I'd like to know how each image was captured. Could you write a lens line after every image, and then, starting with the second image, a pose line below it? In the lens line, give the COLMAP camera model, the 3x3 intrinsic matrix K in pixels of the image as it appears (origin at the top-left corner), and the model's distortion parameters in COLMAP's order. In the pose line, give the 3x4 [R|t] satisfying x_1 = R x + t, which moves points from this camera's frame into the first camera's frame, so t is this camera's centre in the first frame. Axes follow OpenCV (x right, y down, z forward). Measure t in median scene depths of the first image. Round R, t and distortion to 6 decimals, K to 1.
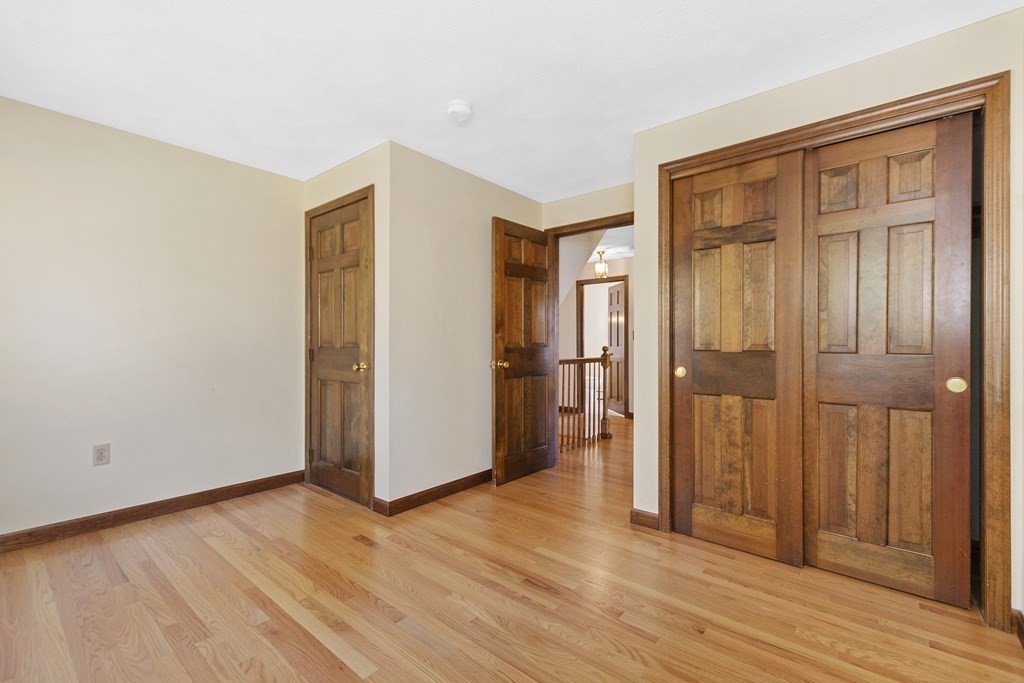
lens RADIAL K [[446.7, 0, 515.4], [0, 446.7, 341.3], [0, 0, 1]] dist [0.014811, -0.001482]
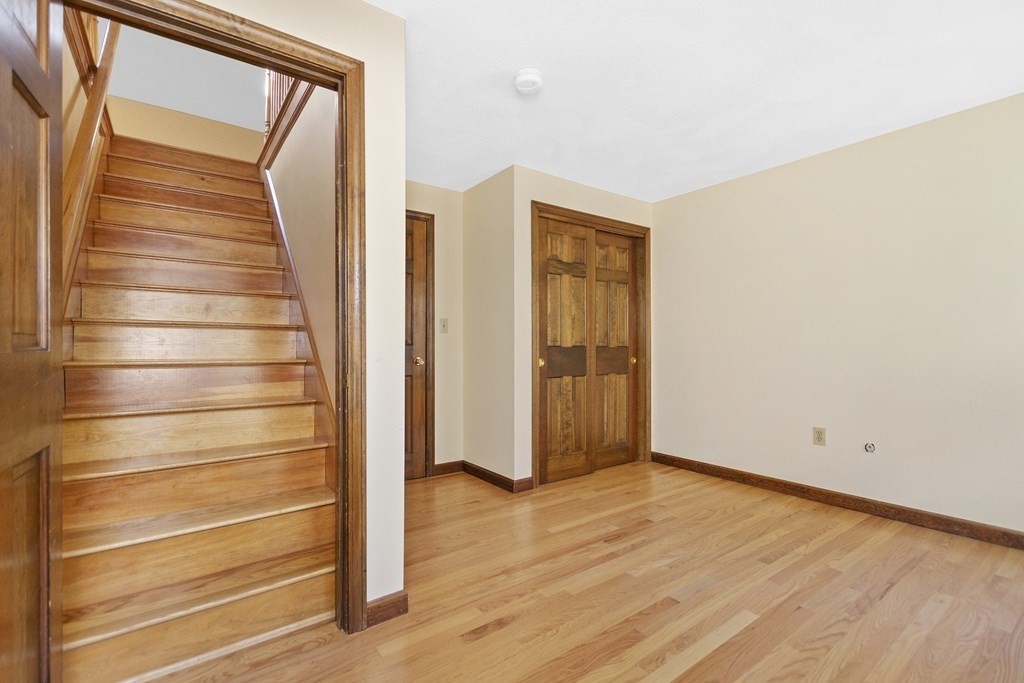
lens RADIAL K [[446.7, 0, 515.4], [0, 446.7, 343.5], [0, 0, 1]] dist [0.014811, -0.001482]
pose [[0.247916, -0.002384, 0.968779, -1.000656], [-0.000062, 0.999997, 0.002477, 0.008353], [-0.968781, -0.000675, 0.247915, 0.801200]]
